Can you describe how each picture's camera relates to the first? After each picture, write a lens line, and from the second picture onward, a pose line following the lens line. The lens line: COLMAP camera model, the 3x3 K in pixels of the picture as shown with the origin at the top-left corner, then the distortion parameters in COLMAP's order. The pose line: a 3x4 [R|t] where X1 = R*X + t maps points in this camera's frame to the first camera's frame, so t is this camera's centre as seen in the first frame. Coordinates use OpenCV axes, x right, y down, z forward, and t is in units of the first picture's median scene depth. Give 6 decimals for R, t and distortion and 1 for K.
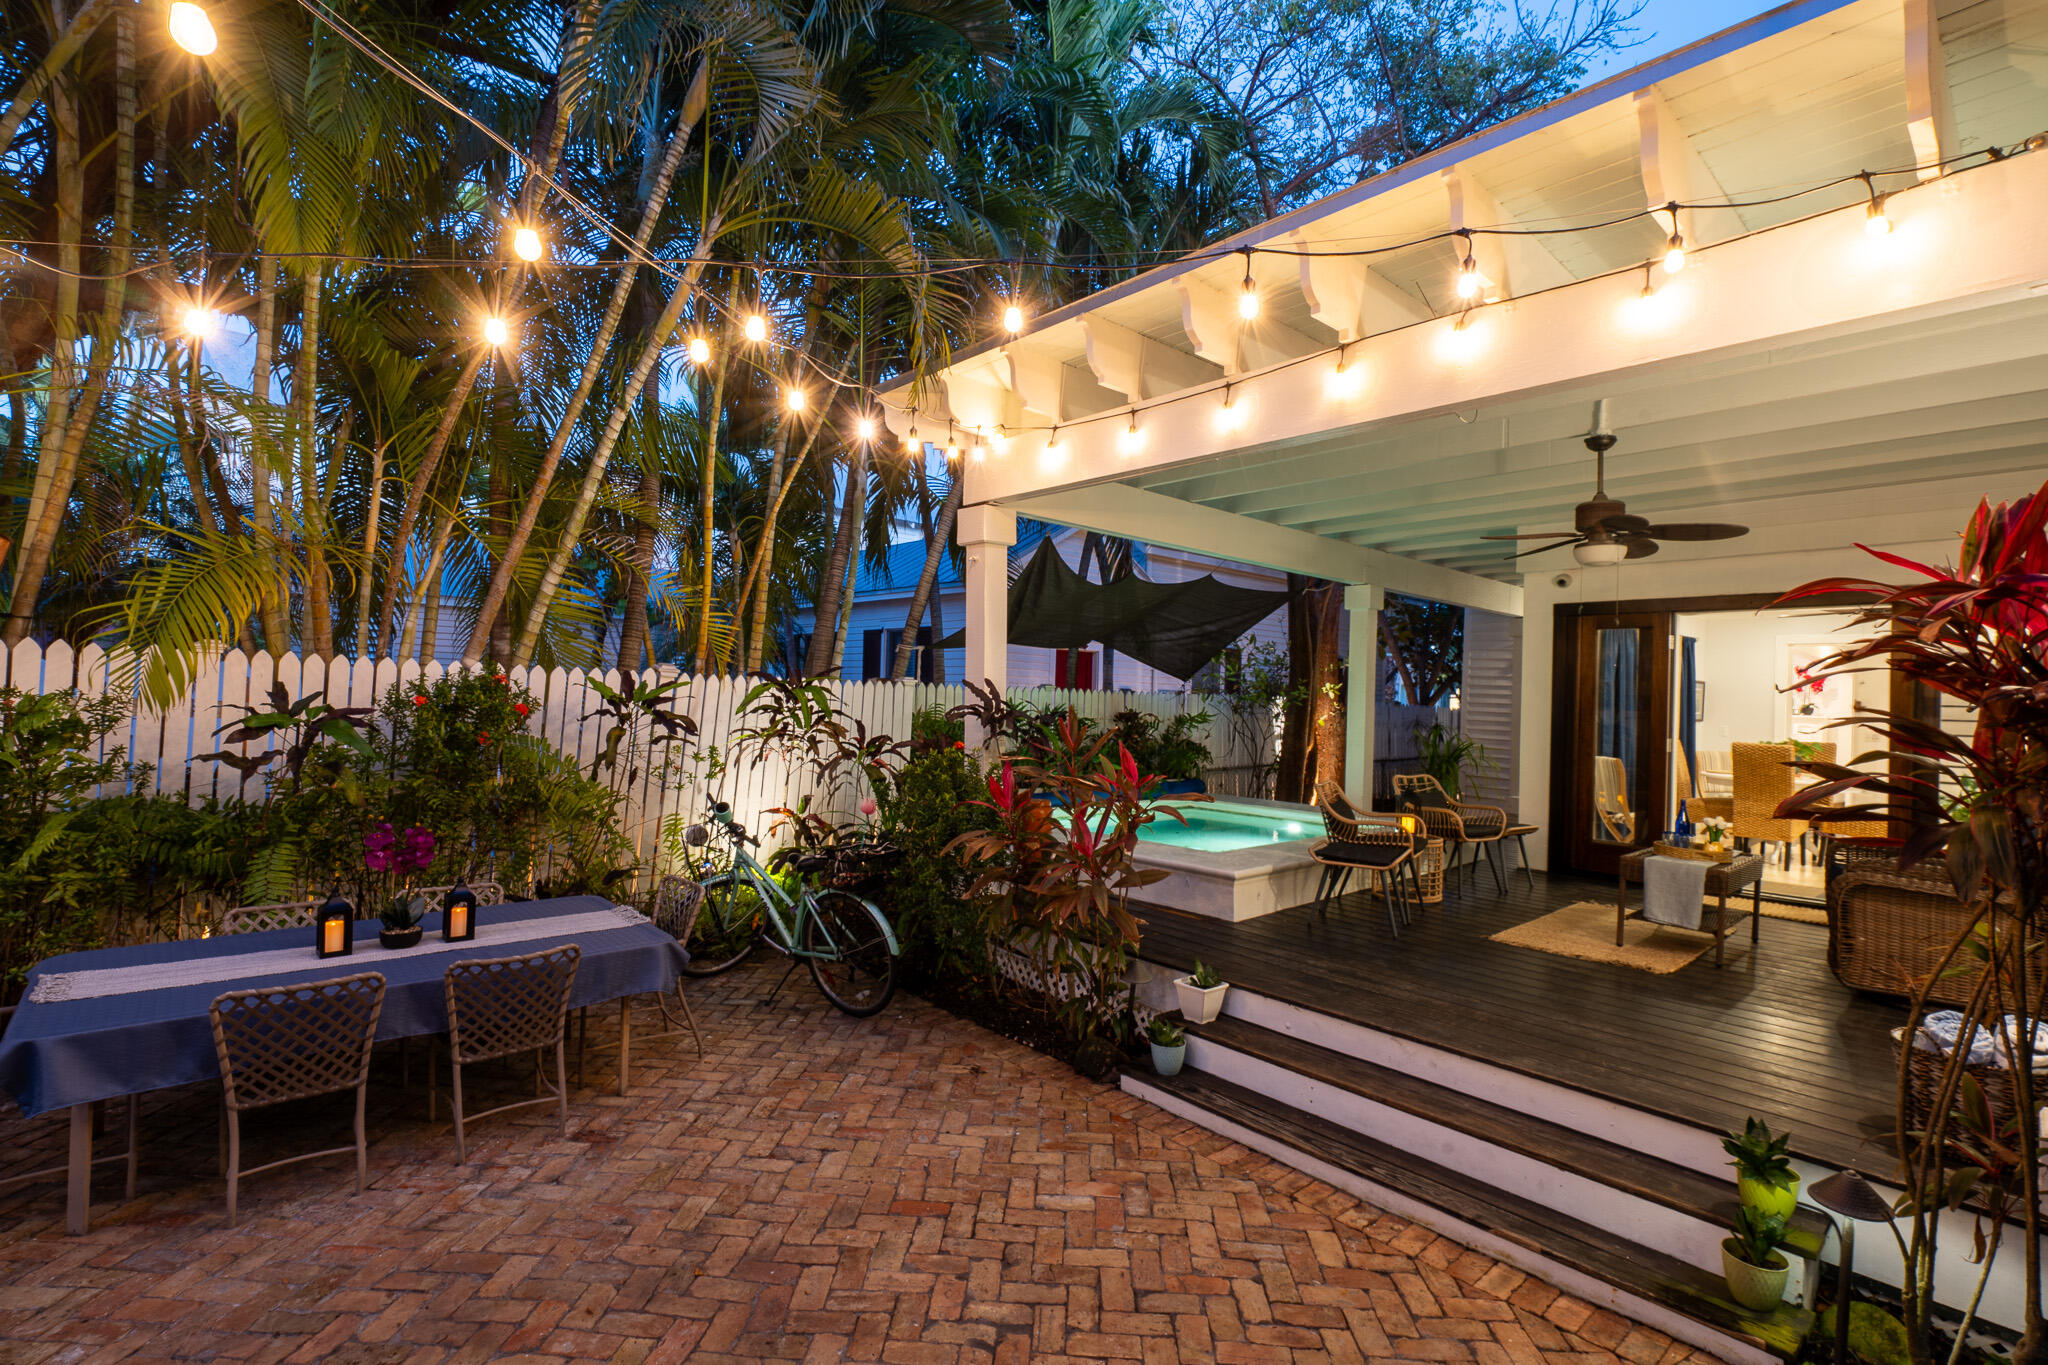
lens RADIAL K [[971.7, 0, 1027.0], [0, 971.7, 690.5], [0, 0, 1]] dist [-0.004225, -0.000138]
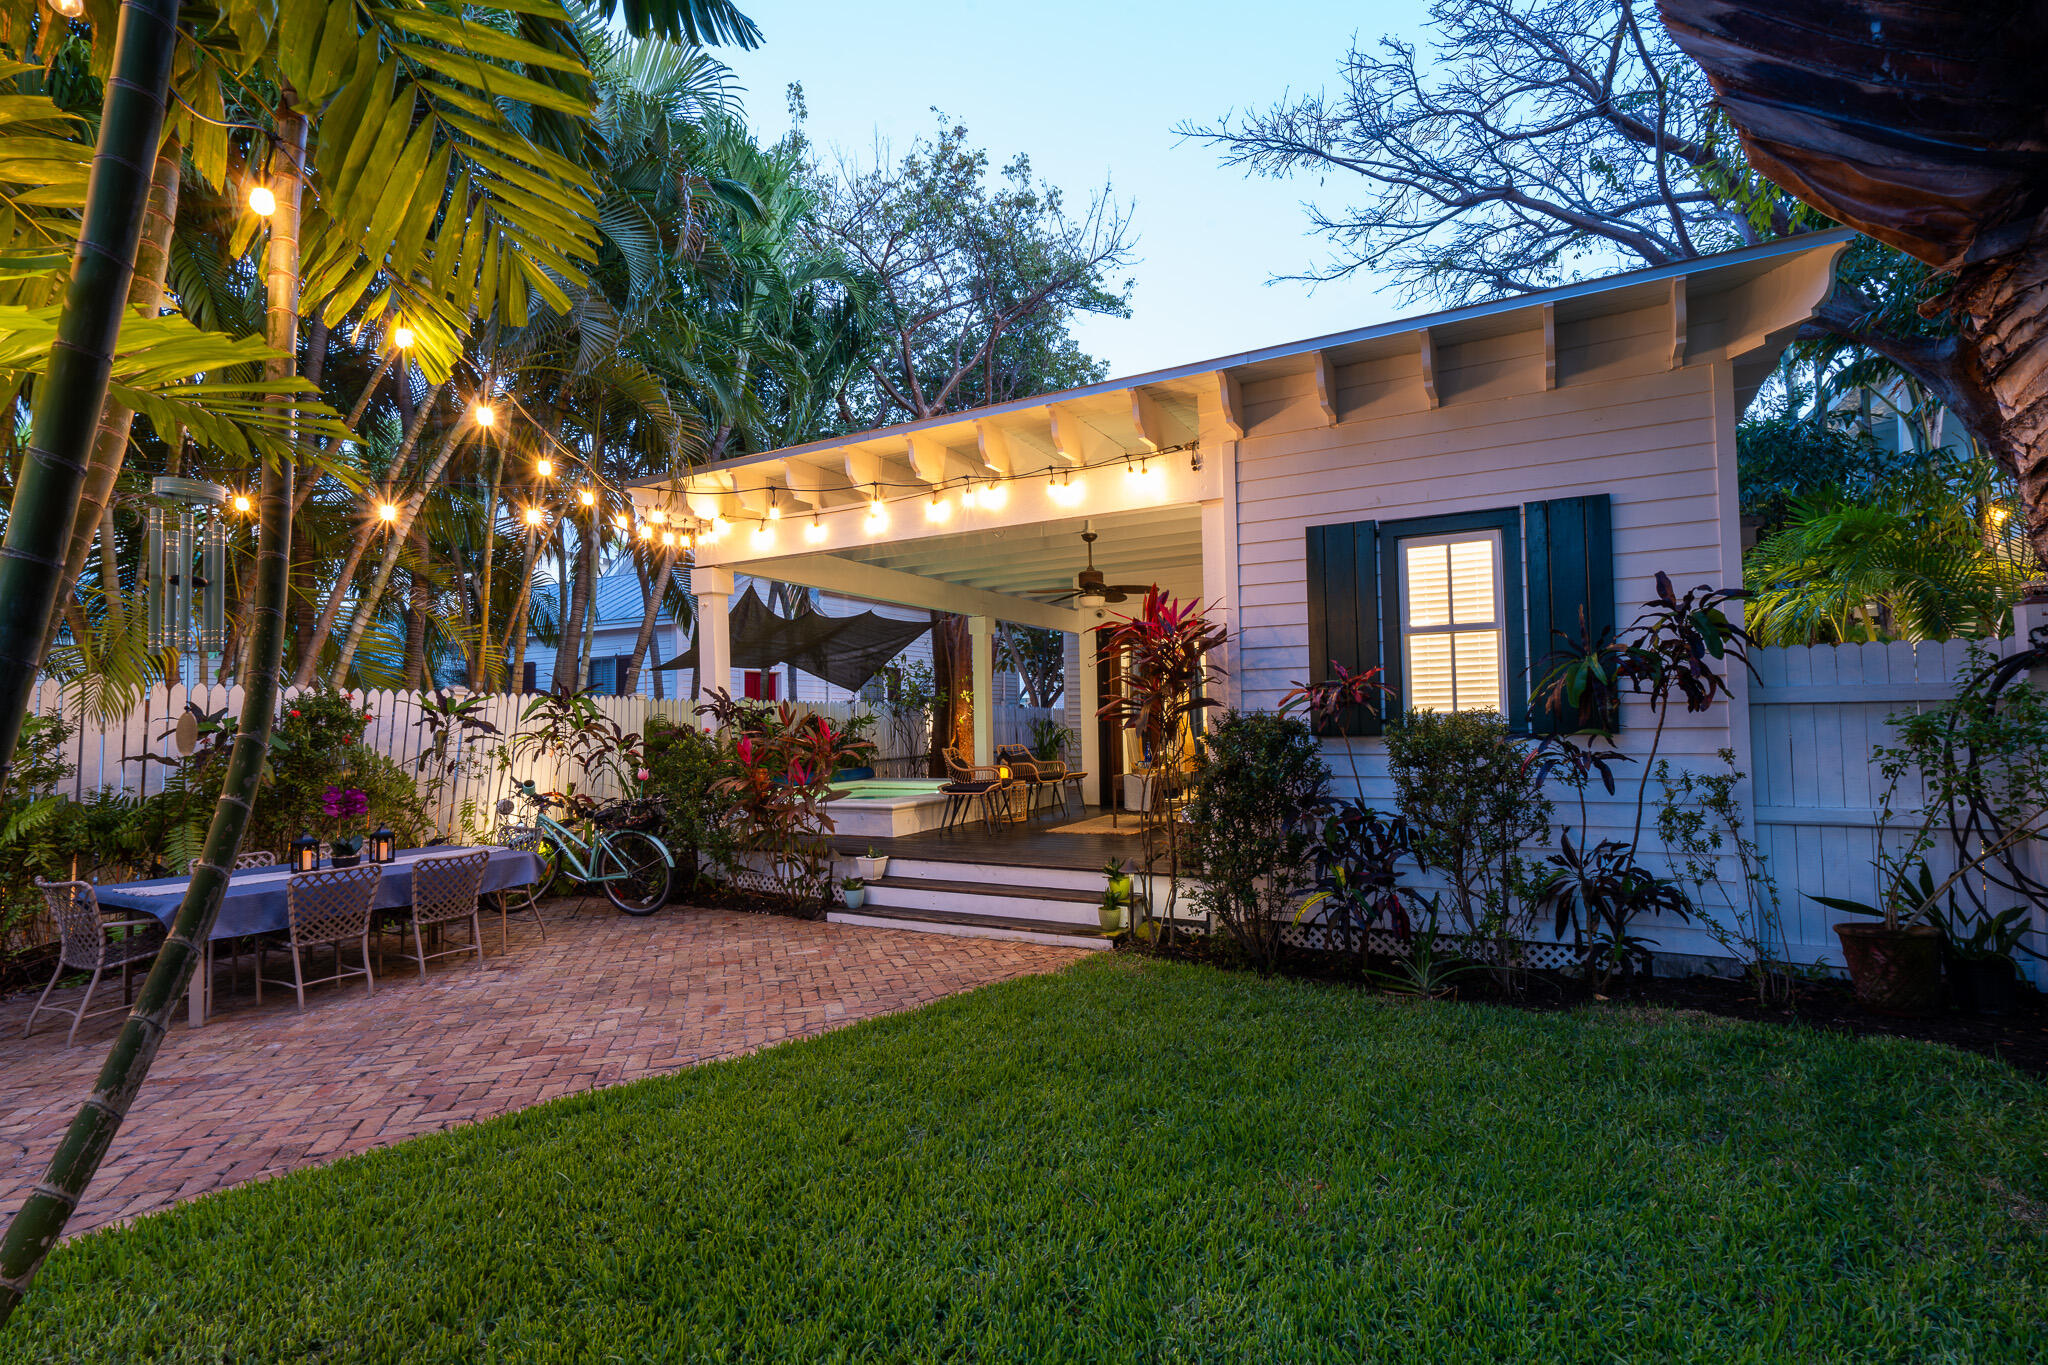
lens RADIAL K [[971.7, 0, 1027.0], [0, 971.7, 690.5], [0, 0, 1]] dist [-0.004225, -0.000138]
pose [[0.942904, -0.034954, 0.331225, -0.082859], [0.043556, 0.998878, -0.018579, 0.037716], [-0.330204, 0.031945, 0.943369, -0.493553]]
